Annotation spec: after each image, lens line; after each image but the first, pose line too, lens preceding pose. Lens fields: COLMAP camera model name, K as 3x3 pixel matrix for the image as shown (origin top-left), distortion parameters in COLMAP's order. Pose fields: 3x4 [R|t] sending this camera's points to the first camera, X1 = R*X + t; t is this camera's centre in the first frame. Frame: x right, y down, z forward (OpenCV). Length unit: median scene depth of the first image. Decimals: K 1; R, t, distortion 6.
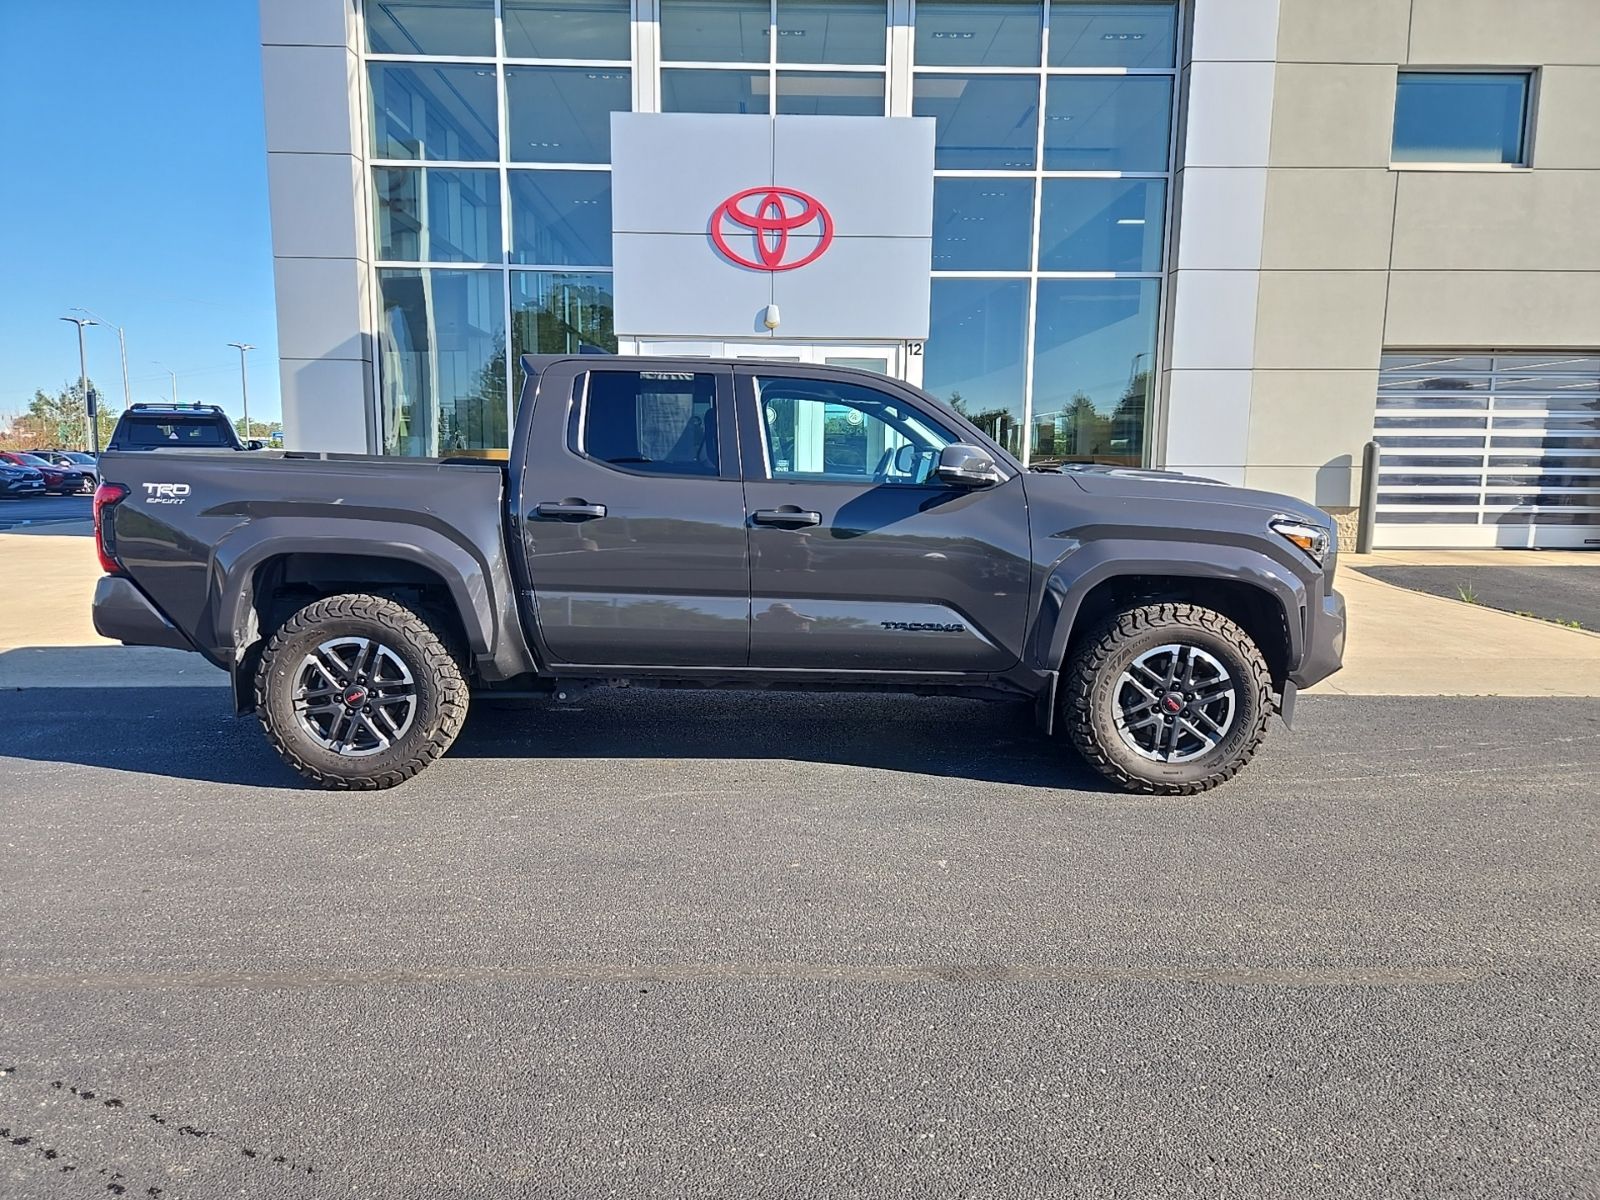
lens RADIAL K [[1089.5, 0, 800.0], [0, 1089.5, 600.0], [0, 0, 1]] dist [0.073681, -0.063884]
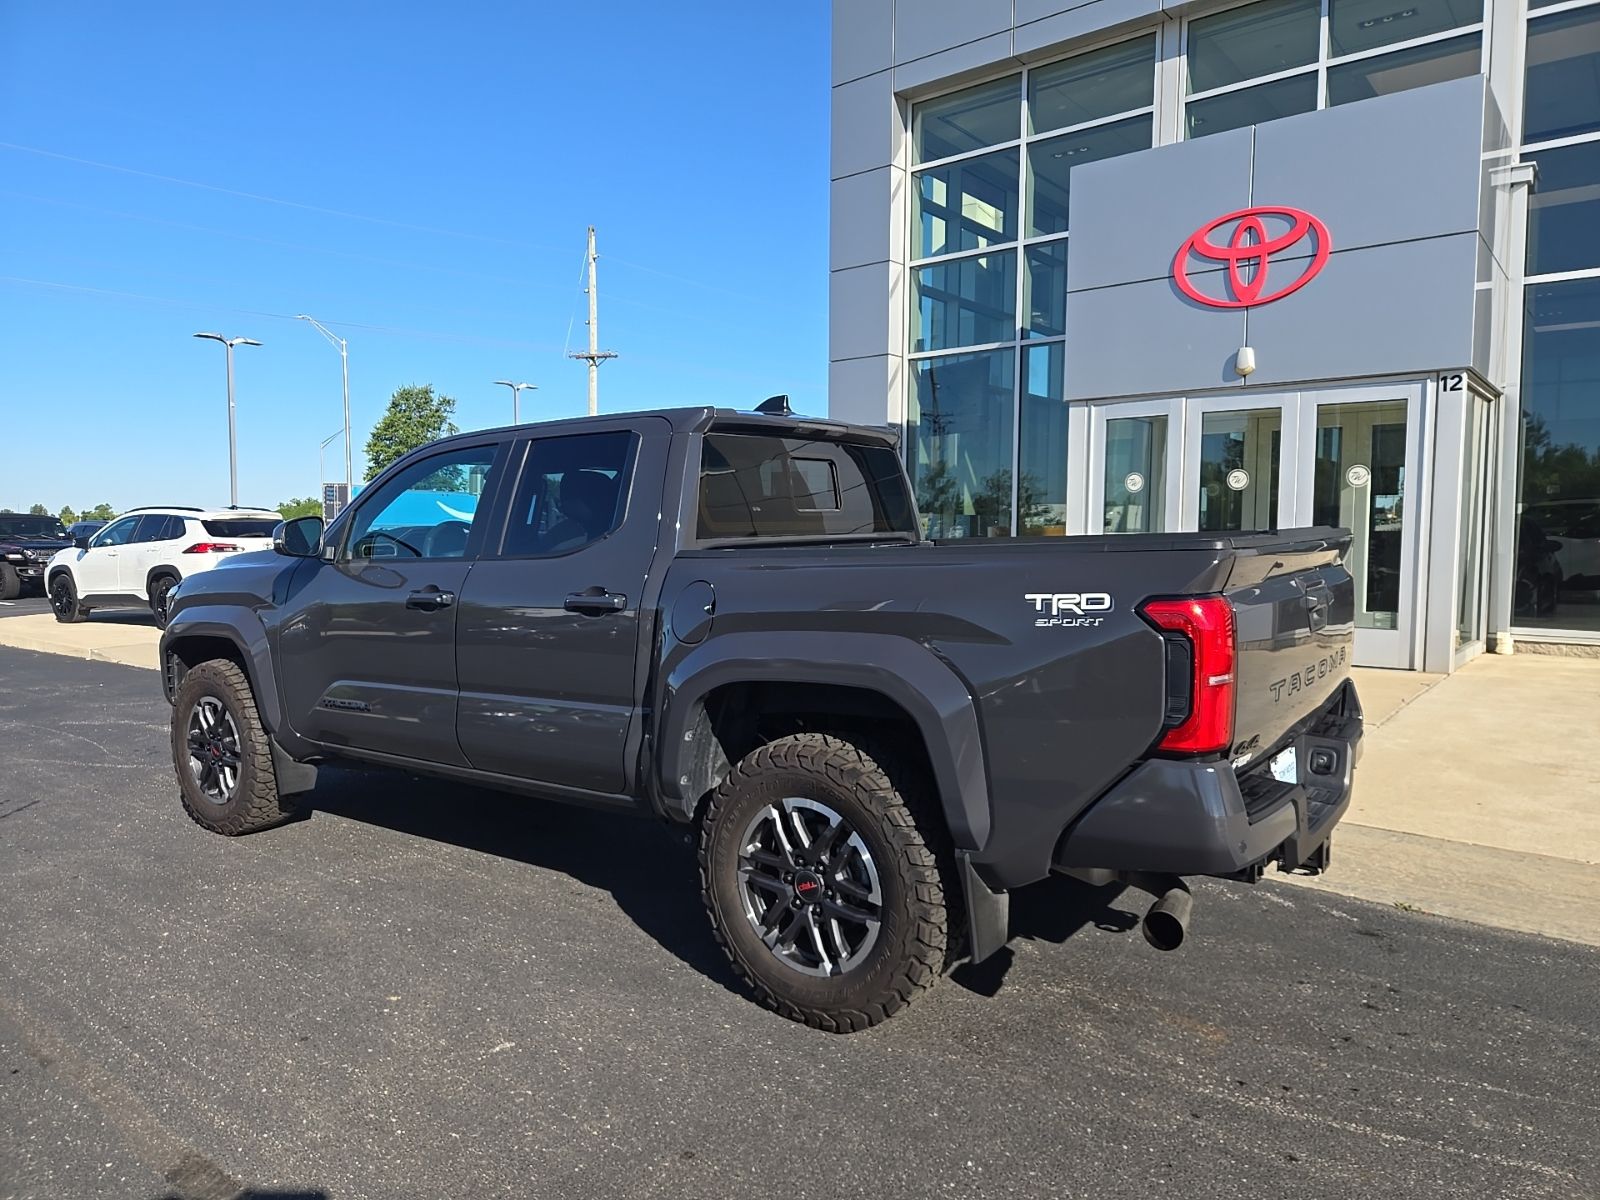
lens RADIAL K [[1079.0, 0, 800.0], [0, 1079.0, 600.0], [0, 0, 1]] dist [0.074598, -0.066544]
pose [[0.764340, 0.033549, -0.643940, 0.251693], [-0.077507, 0.996185, -0.040098, -0.019830], [0.640139, 0.080558, 0.764024, 0.165265]]
